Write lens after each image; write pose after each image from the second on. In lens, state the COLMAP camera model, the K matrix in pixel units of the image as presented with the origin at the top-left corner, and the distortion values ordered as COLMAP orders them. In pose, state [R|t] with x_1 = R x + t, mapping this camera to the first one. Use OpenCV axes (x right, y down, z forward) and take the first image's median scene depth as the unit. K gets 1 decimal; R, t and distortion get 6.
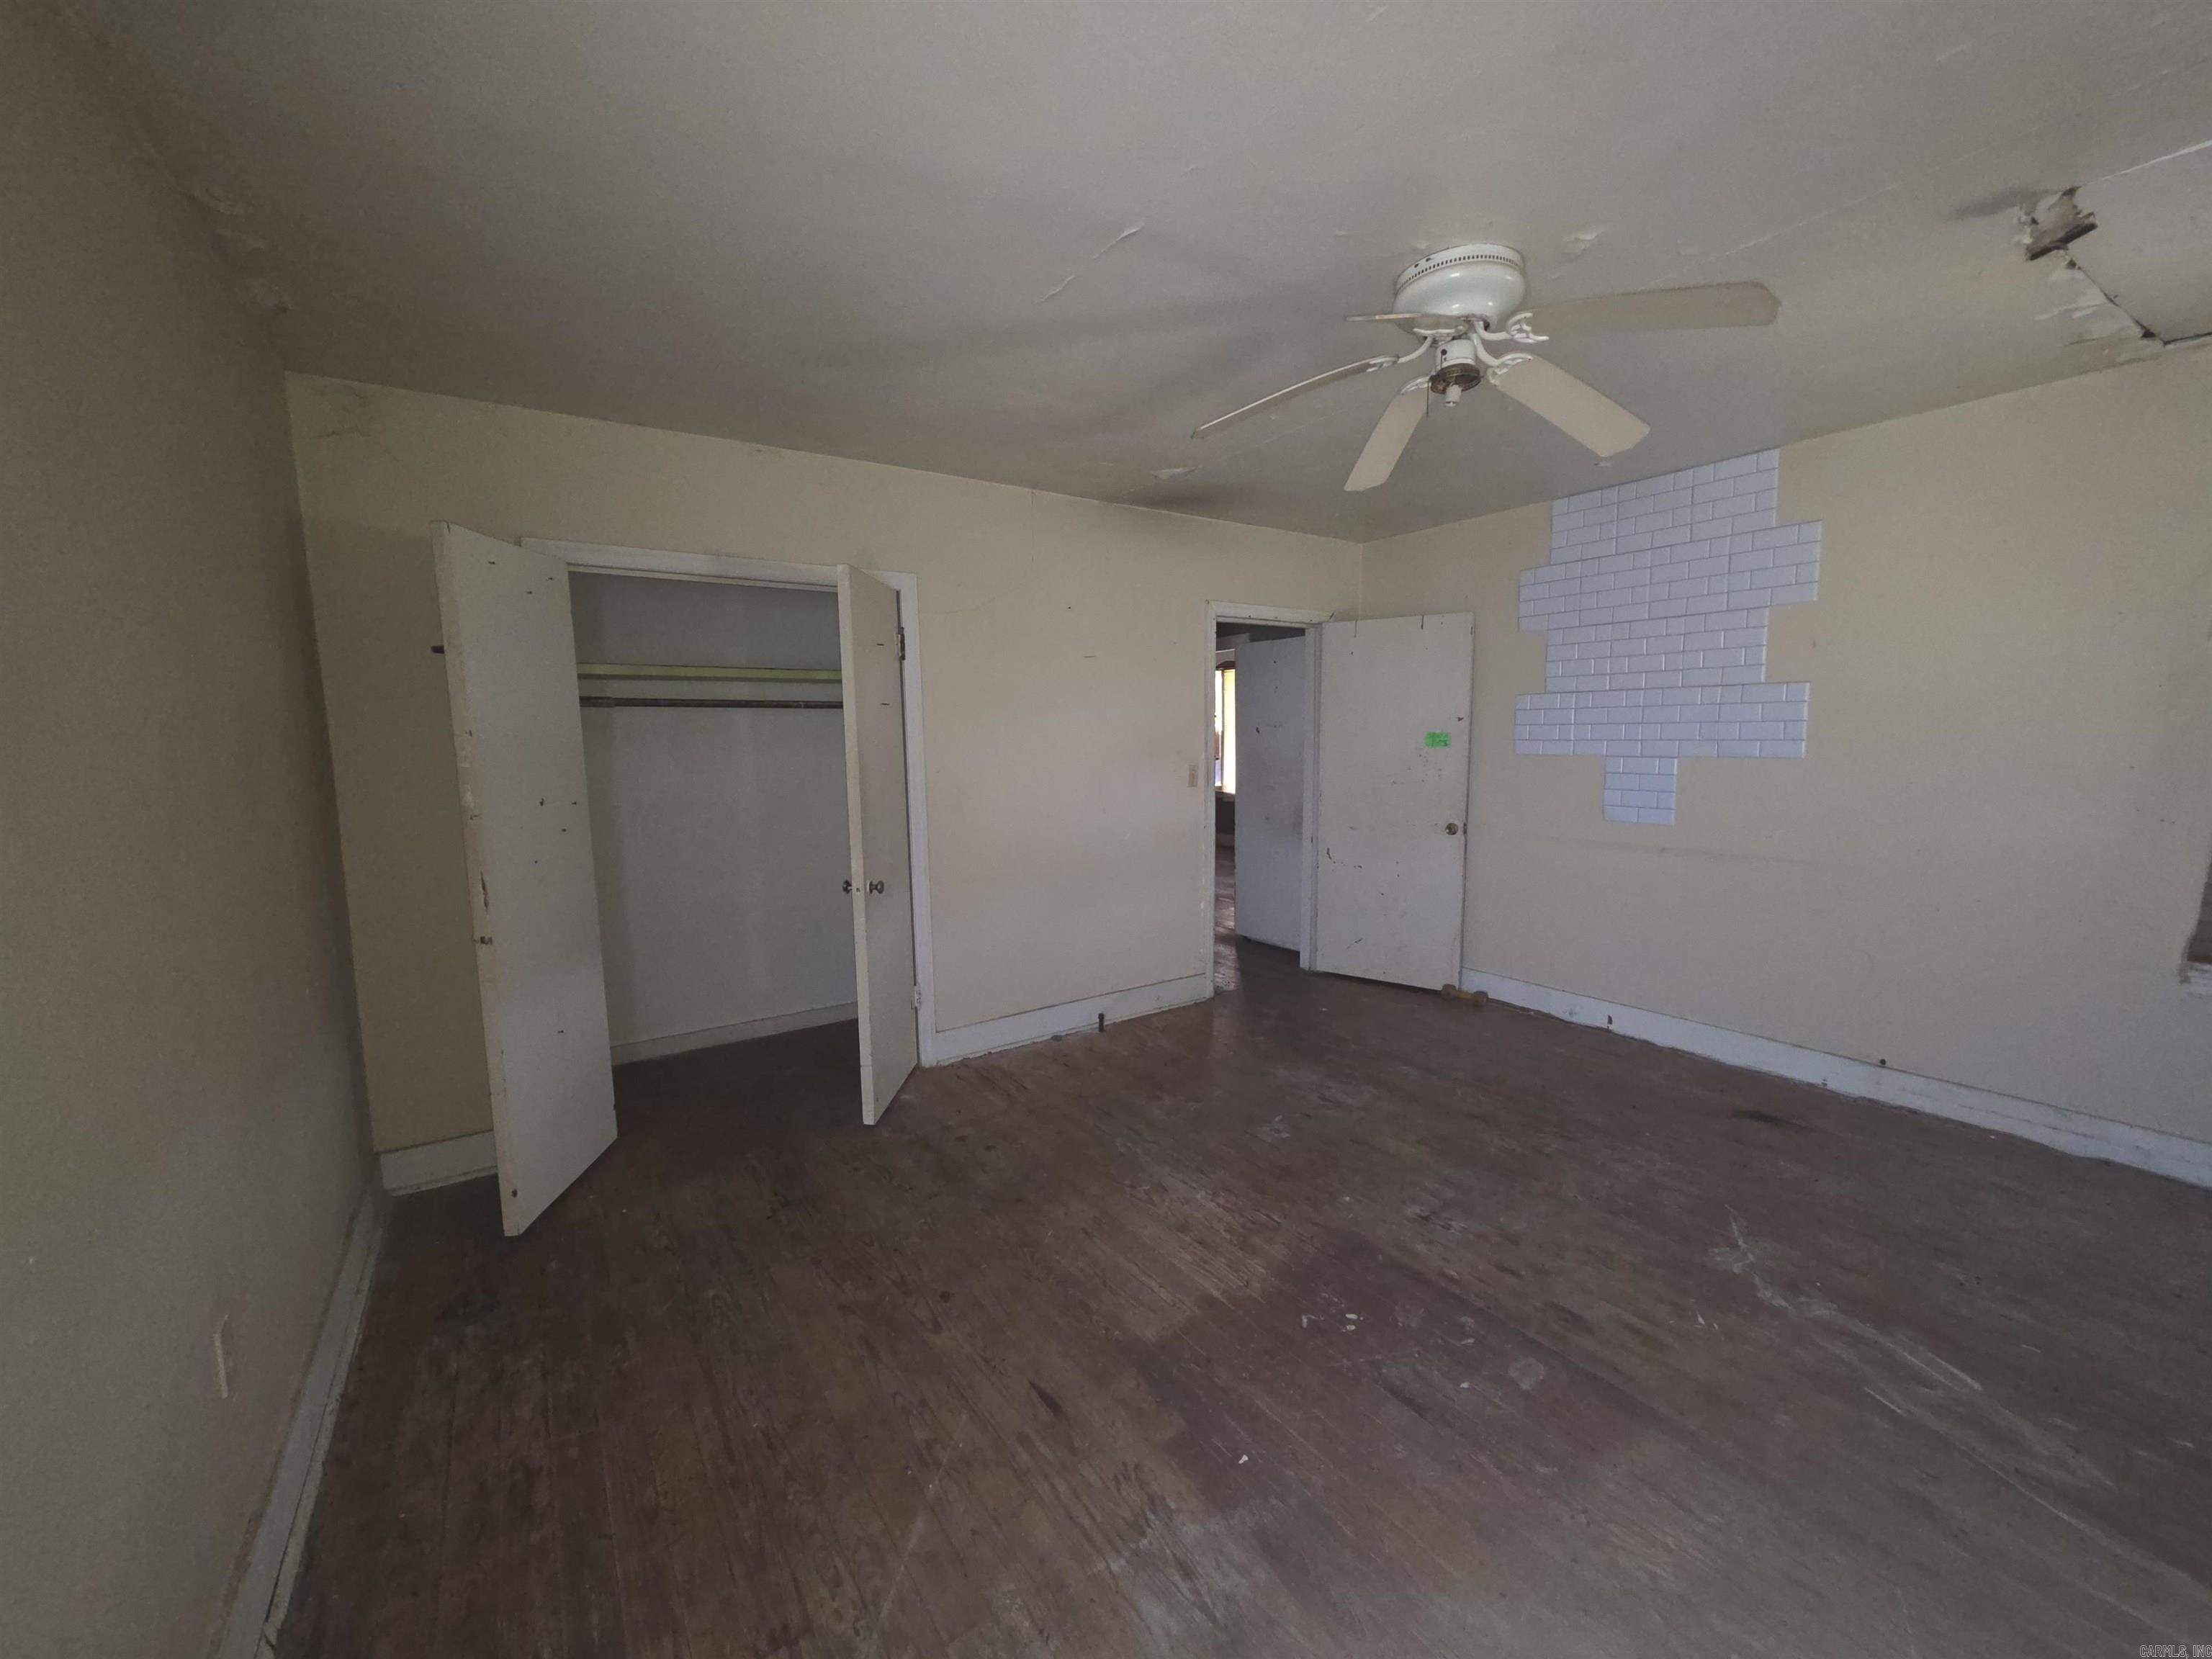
lens RADIAL K [[886.7, 0, 1106.9], [0, 886.7, 832.5], [0, 0, 1]] dist [0.001701, 0.001131]
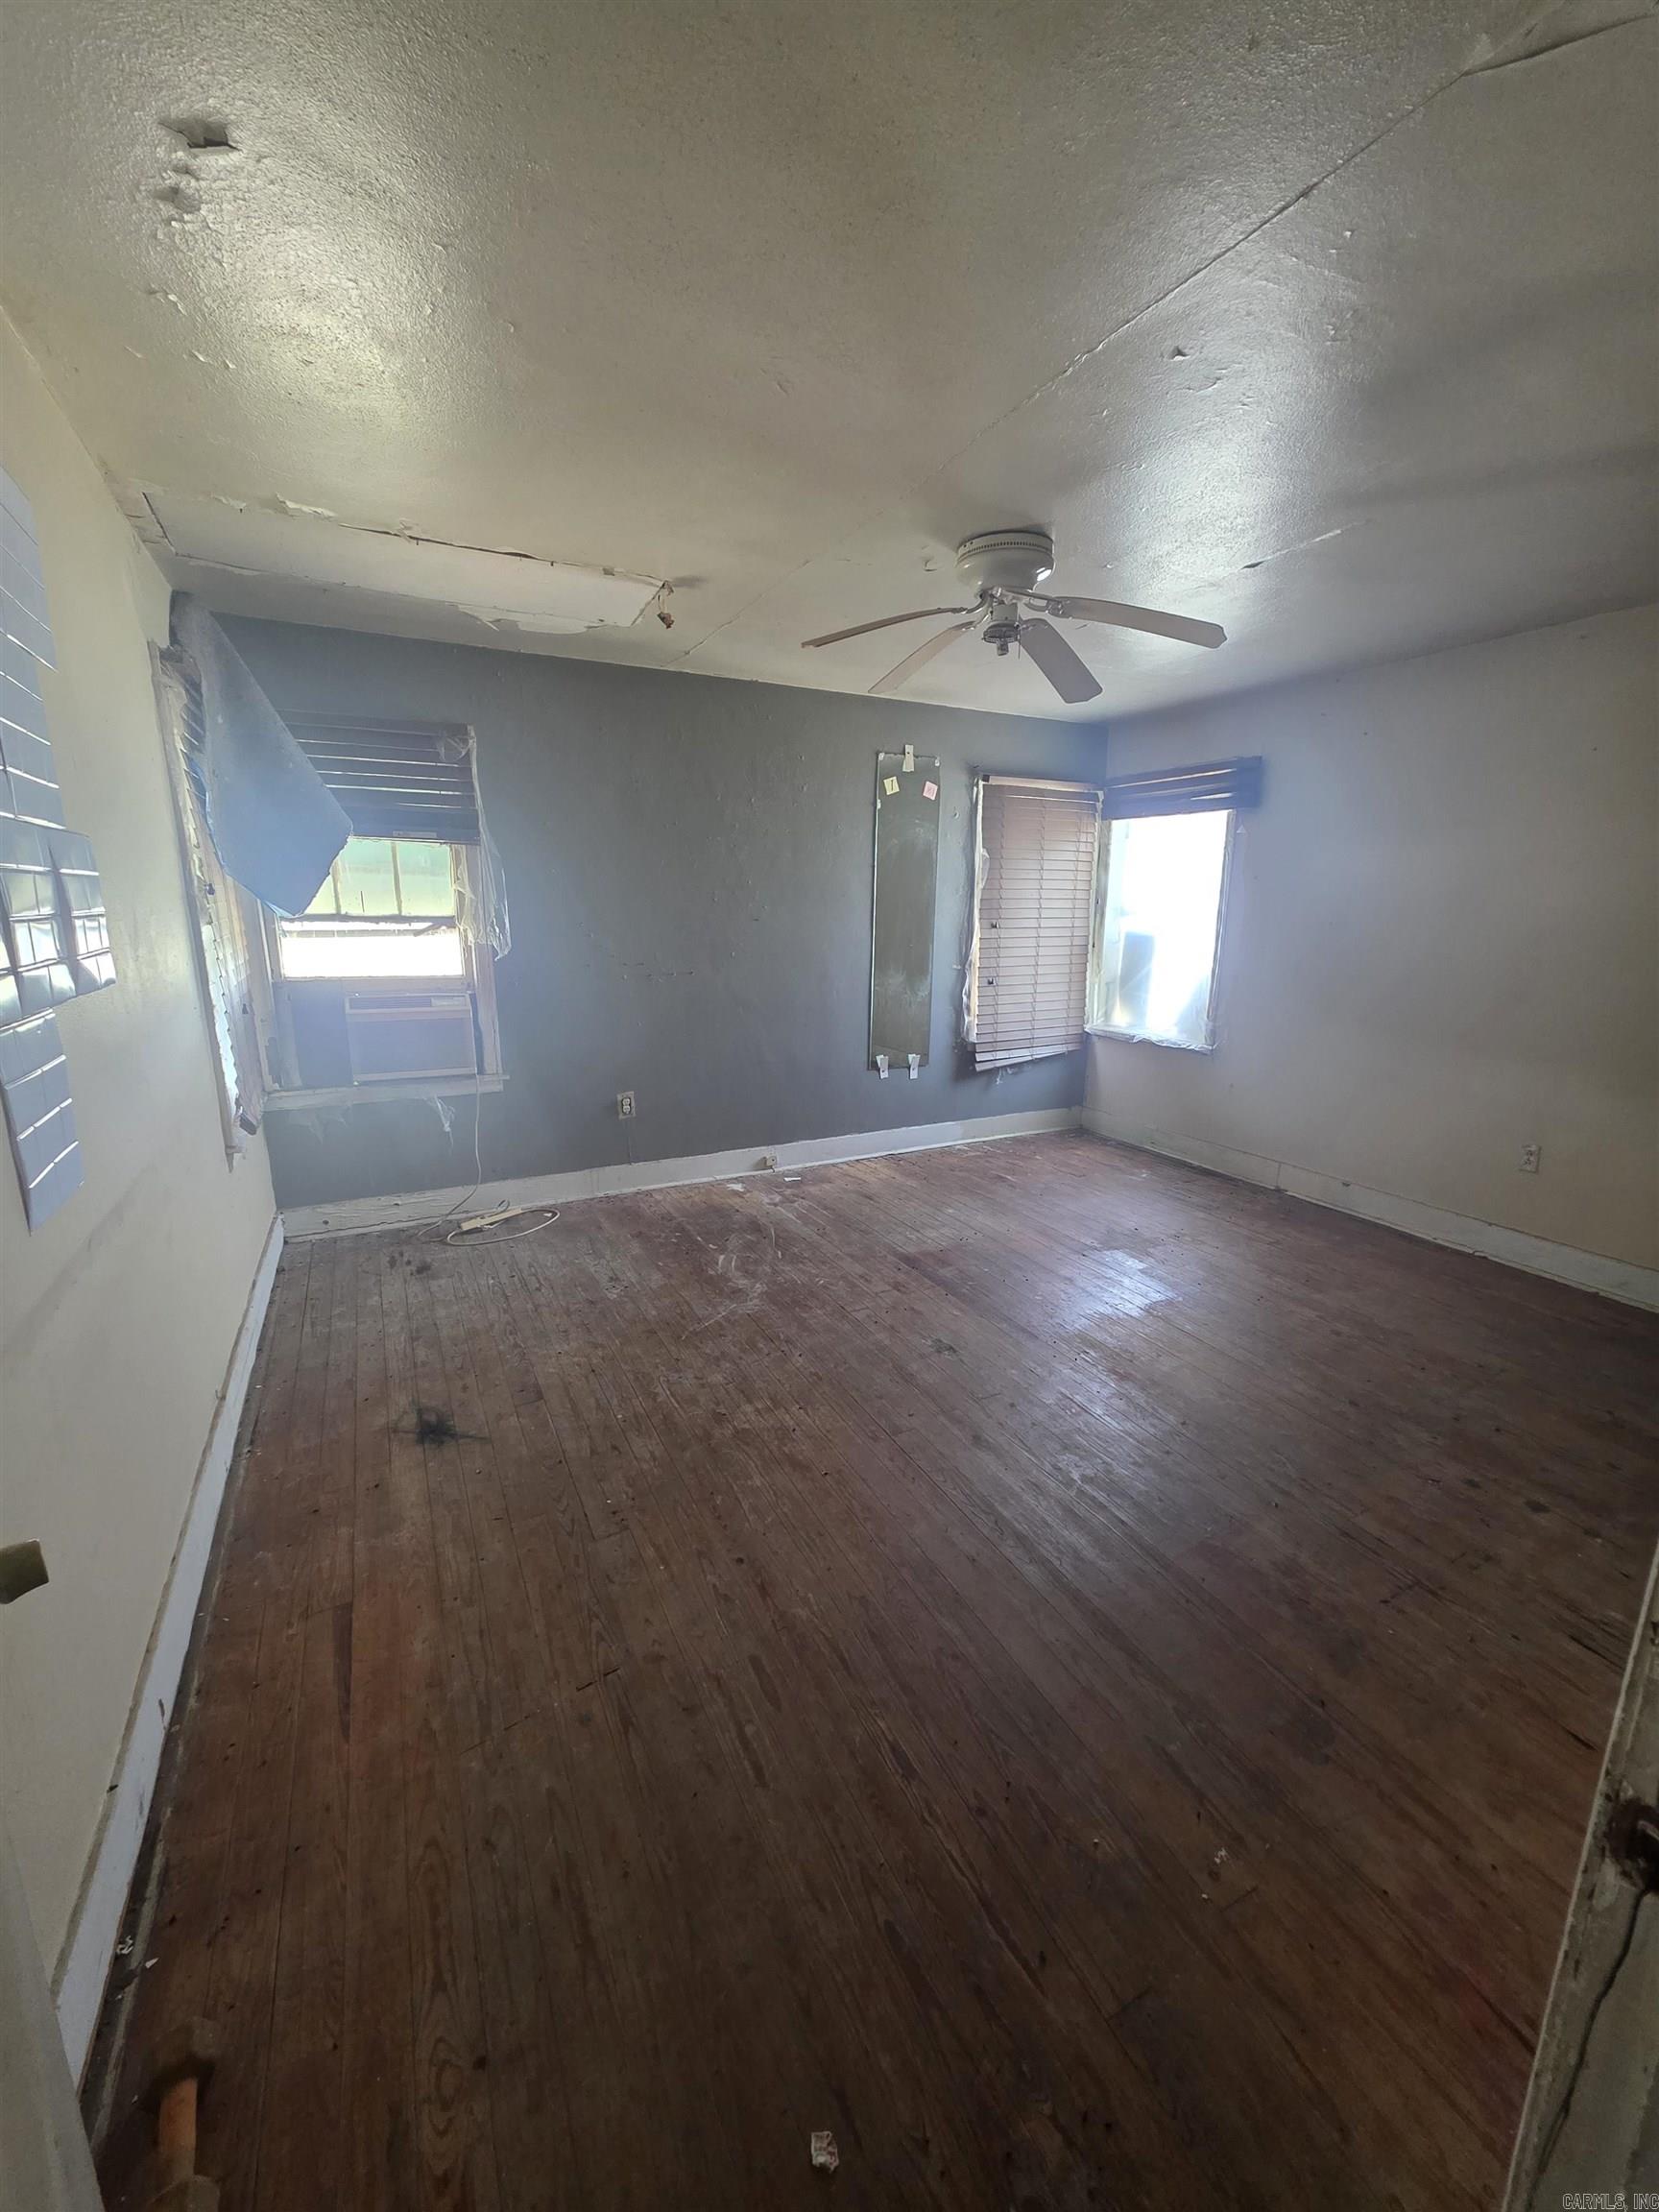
lens RADIAL K [[886.7, 0, 830.1], [0, 886.7, 1106.6], [0, 0, 1]] dist [0.001701, 0.001131]
pose [[-0.993568, -0.015242, 0.112210, 0.427386], [0.023362, 0.941994, 0.334814, -0.269009], [-0.110804, 0.335282, -0.935579, 2.168050]]
